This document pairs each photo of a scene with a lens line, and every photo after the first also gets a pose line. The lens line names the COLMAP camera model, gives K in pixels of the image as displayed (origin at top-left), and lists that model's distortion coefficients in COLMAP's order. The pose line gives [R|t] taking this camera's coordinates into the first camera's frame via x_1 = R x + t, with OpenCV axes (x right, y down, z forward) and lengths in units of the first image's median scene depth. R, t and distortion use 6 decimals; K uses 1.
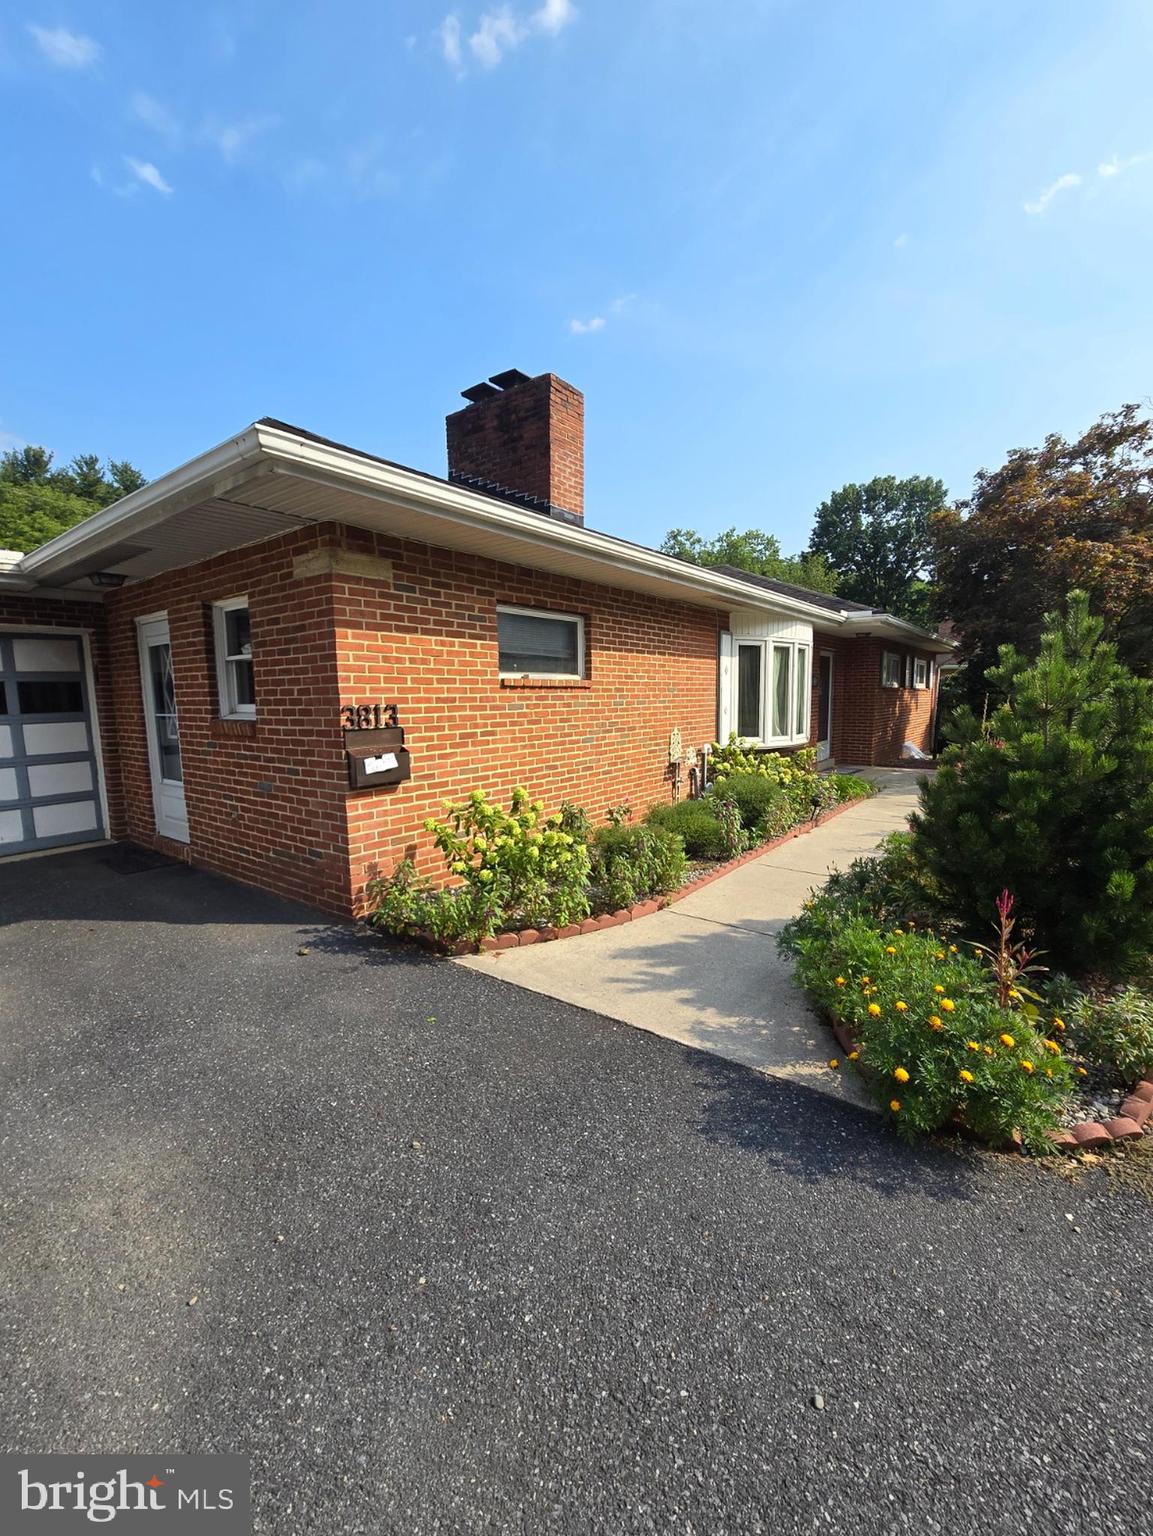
lens RADIAL K [[631.6, 0, 591.7], [0, 631.6, 766.7], [0, 0, 1]] dist [-0.002694, 0.000601]
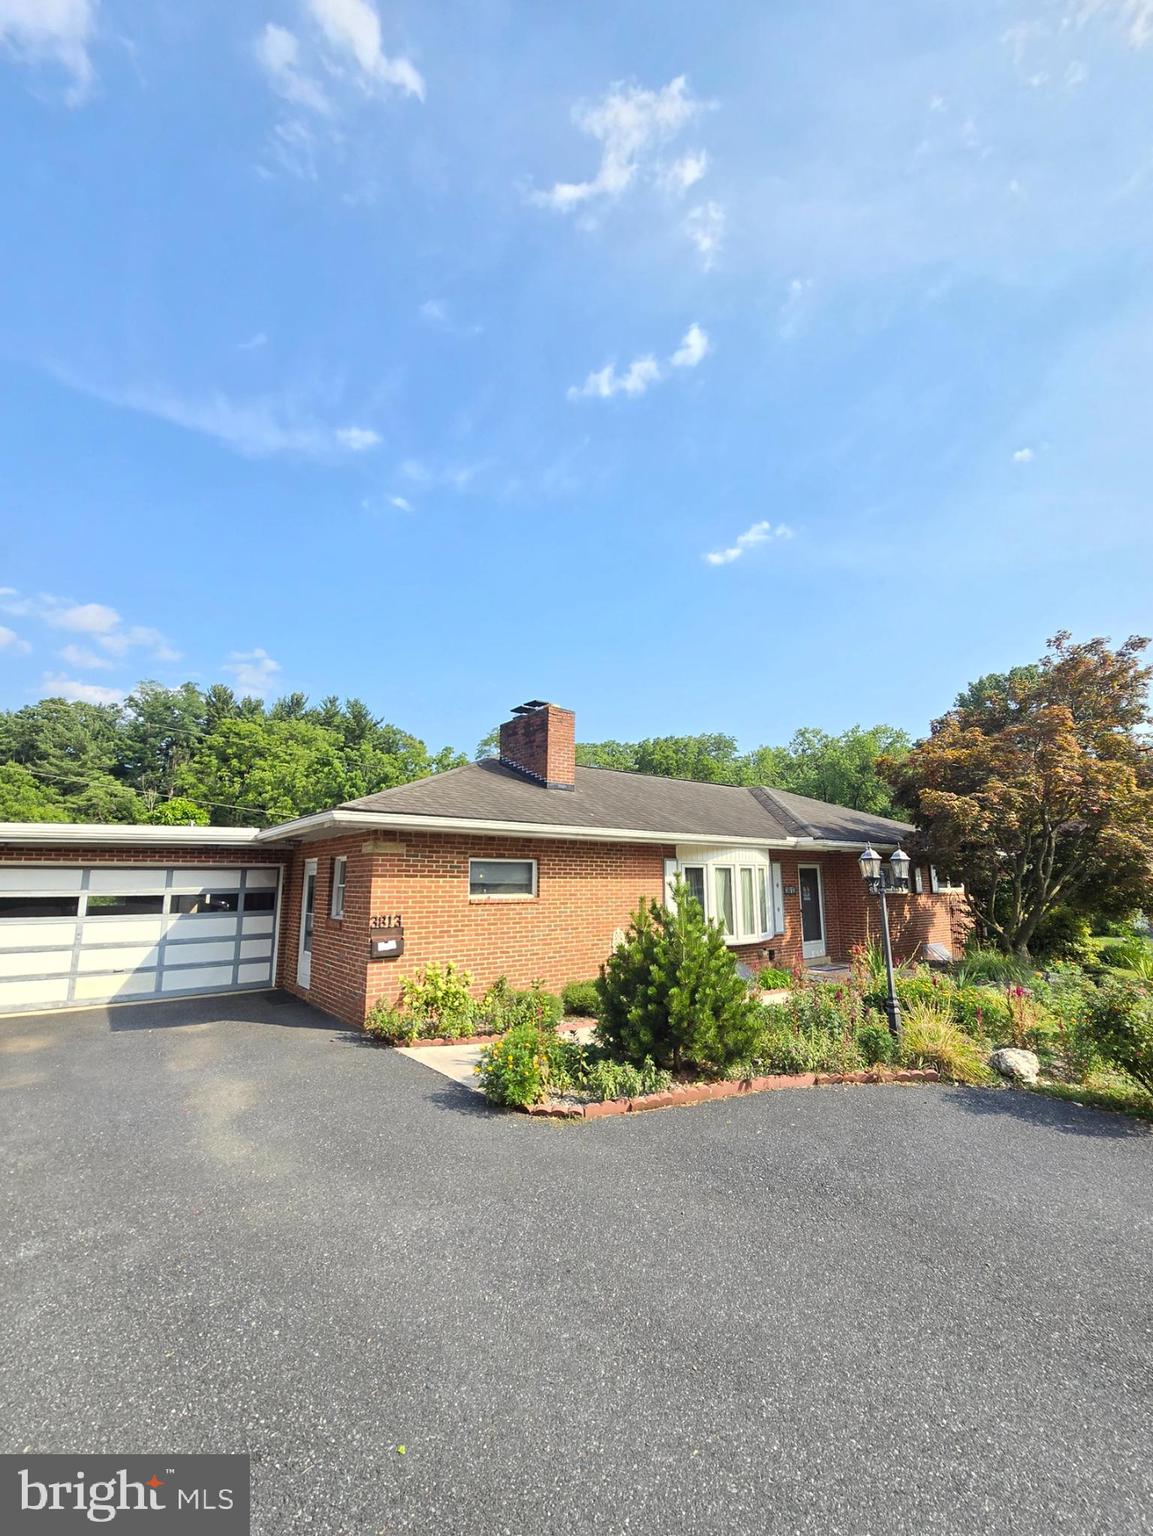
lens RADIAL K [[631.6, 0, 591.7], [0, 631.6, 766.7], [0, 0, 1]] dist [-0.002694, 0.000601]
pose [[0.968690, -0.034651, -0.245842, 0.624238], [-0.037406, 0.958539, -0.282496, -0.006280], [0.245438, 0.282847, 0.927231, -0.659304]]
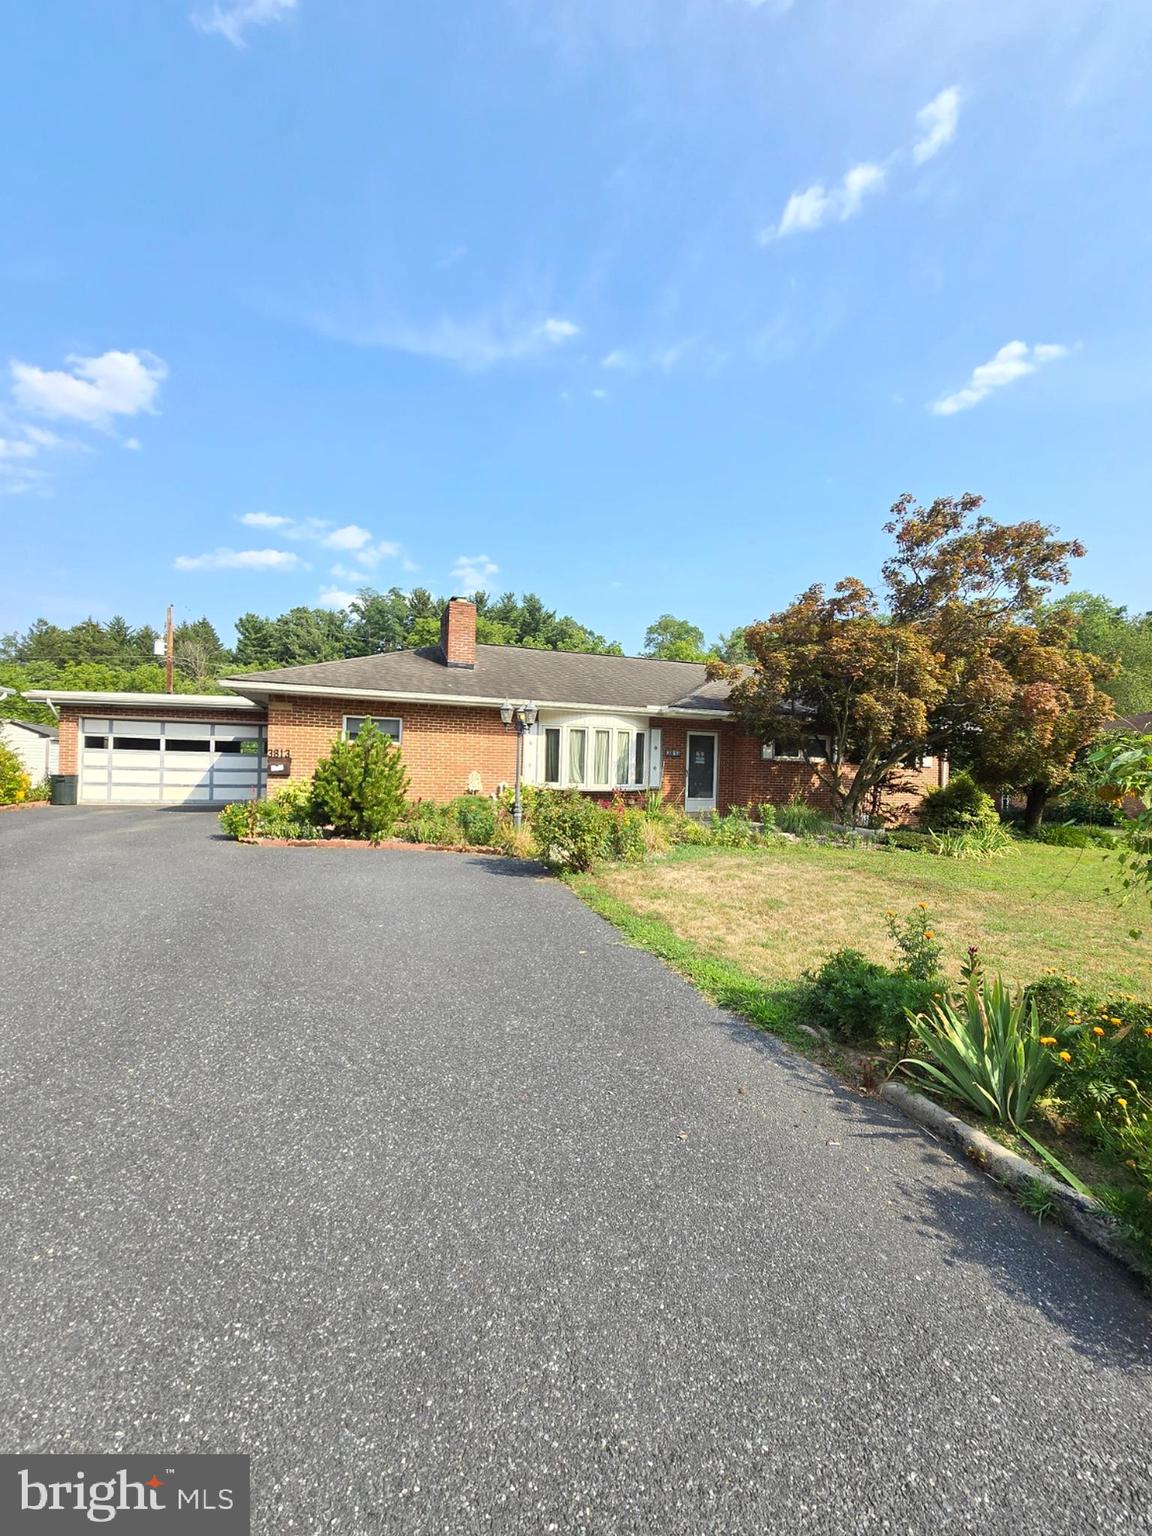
lens RADIAL K [[633.2, 0, 596.4], [0, 633.2, 748.5], [0, 0, 1]] dist [-0.017825, 0.000016]
pose [[0.843569, 0.020525, -0.536629, 2.077083], [-0.098806, 0.988142, -0.117525, 0.085297], [0.527854, 0.152163, 0.835594, -0.607365]]
